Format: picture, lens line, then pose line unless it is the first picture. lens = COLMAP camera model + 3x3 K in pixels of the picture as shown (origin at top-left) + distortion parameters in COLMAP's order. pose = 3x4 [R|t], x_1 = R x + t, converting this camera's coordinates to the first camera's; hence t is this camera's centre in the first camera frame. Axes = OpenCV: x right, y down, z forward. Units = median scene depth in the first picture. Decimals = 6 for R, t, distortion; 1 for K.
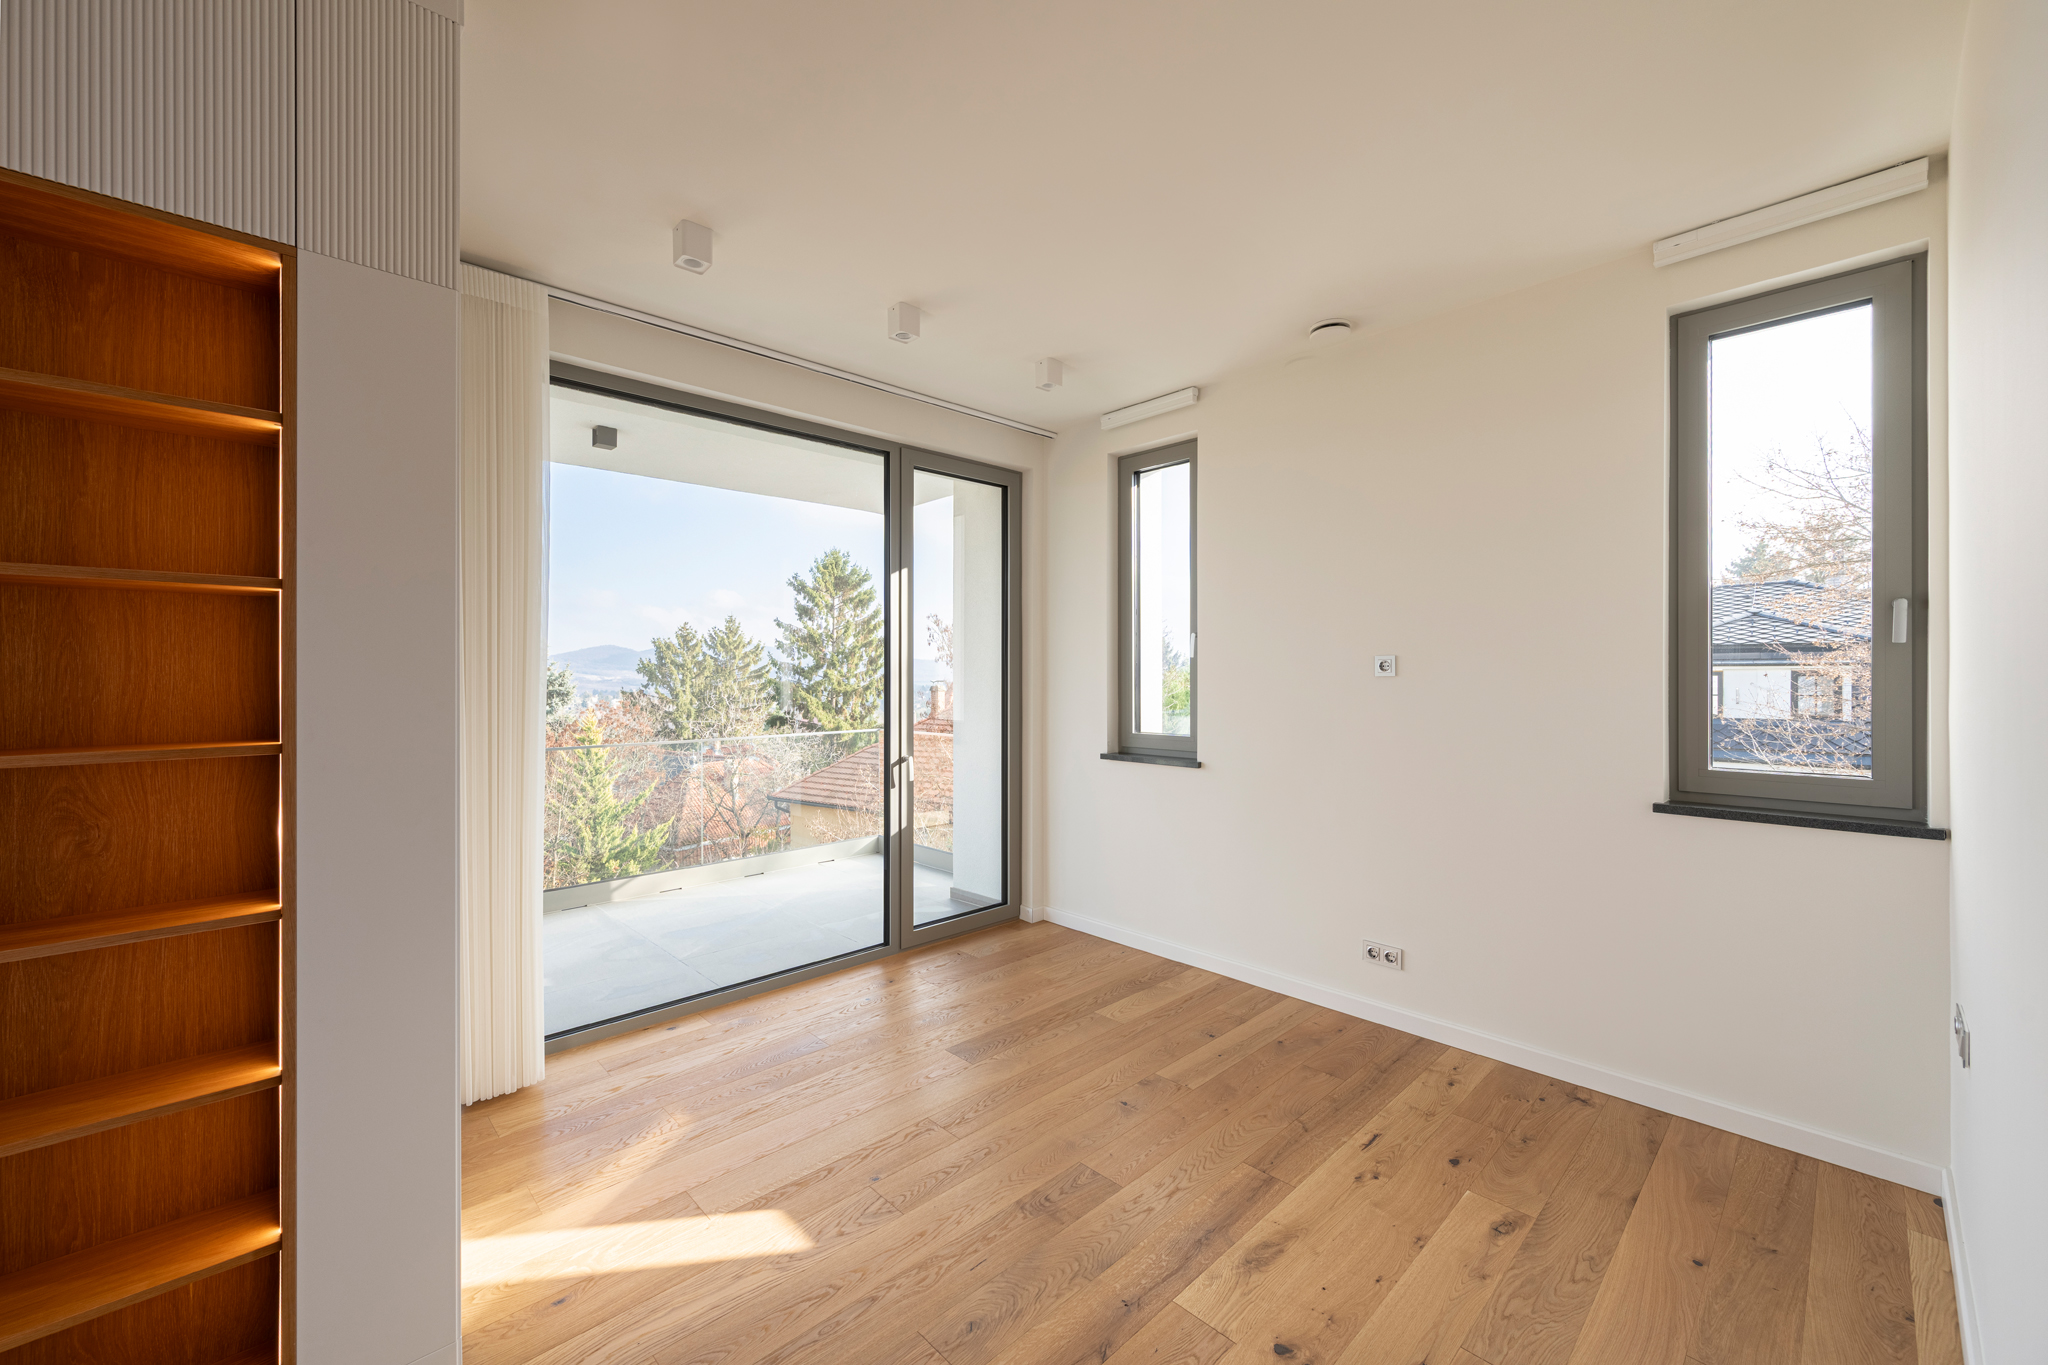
lens RADIAL K [[796.0, 0, 1012.3], [0, 796.0, 674.6], [0, 0, 1]] dist [-0.000725, -0.000486]
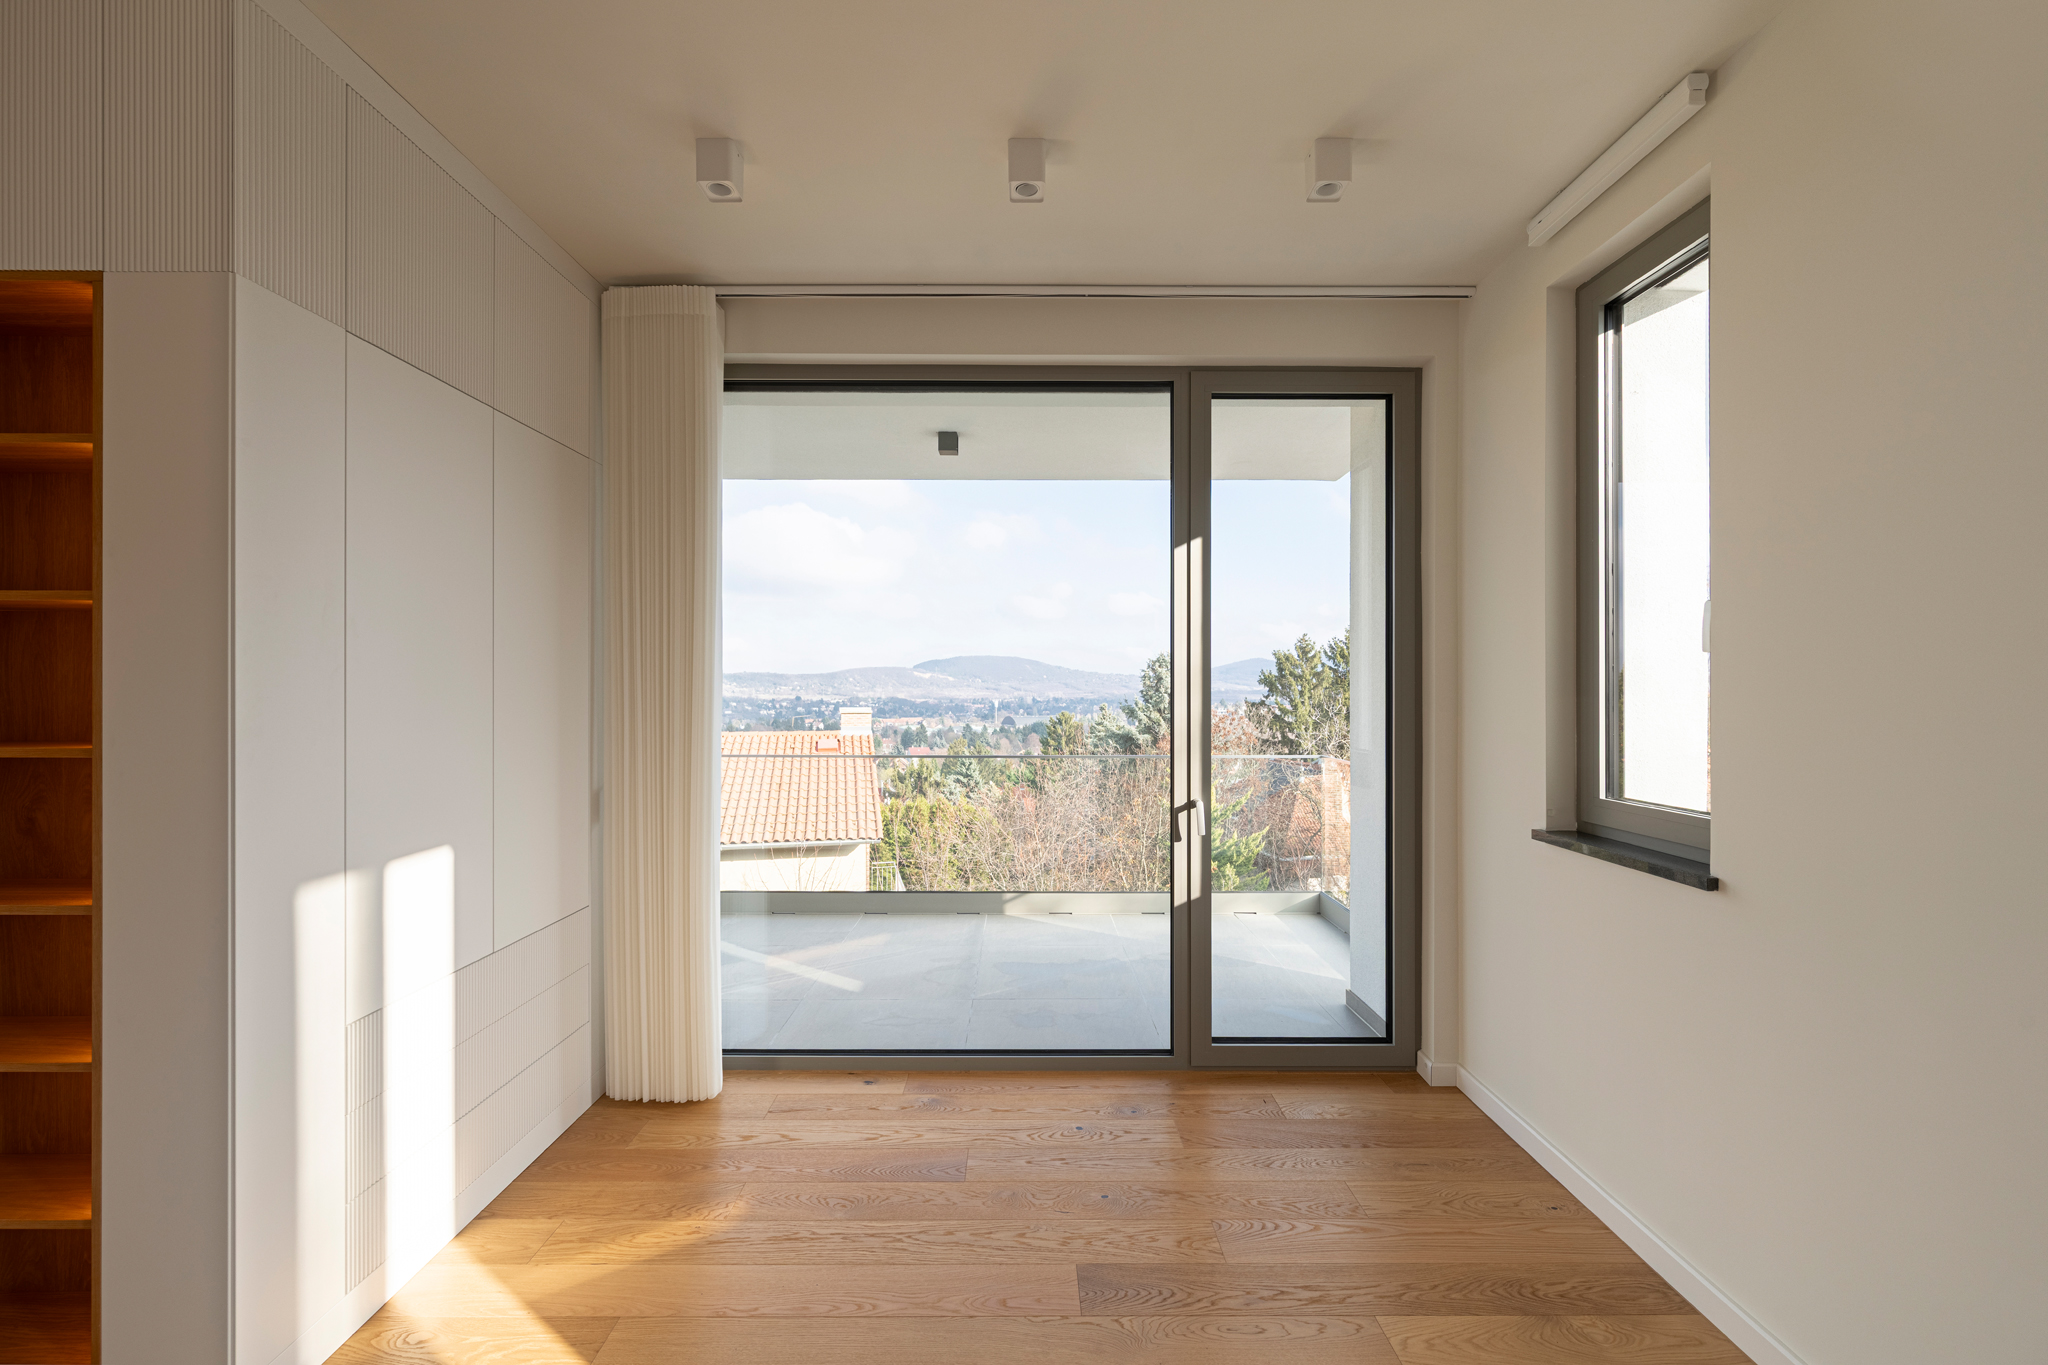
lens RADIAL K [[796.0, 0, 1027.5], [0, 796.0, 683.5], [0, 0, 1]] dist [-0.000725, -0.000486]
pose [[0.734229, 0.002502, -0.678898, 0.240434], [-0.004588, 0.999989, -0.001277, -0.000699], [0.678887, 0.004053, 0.734232, 0.365843]]
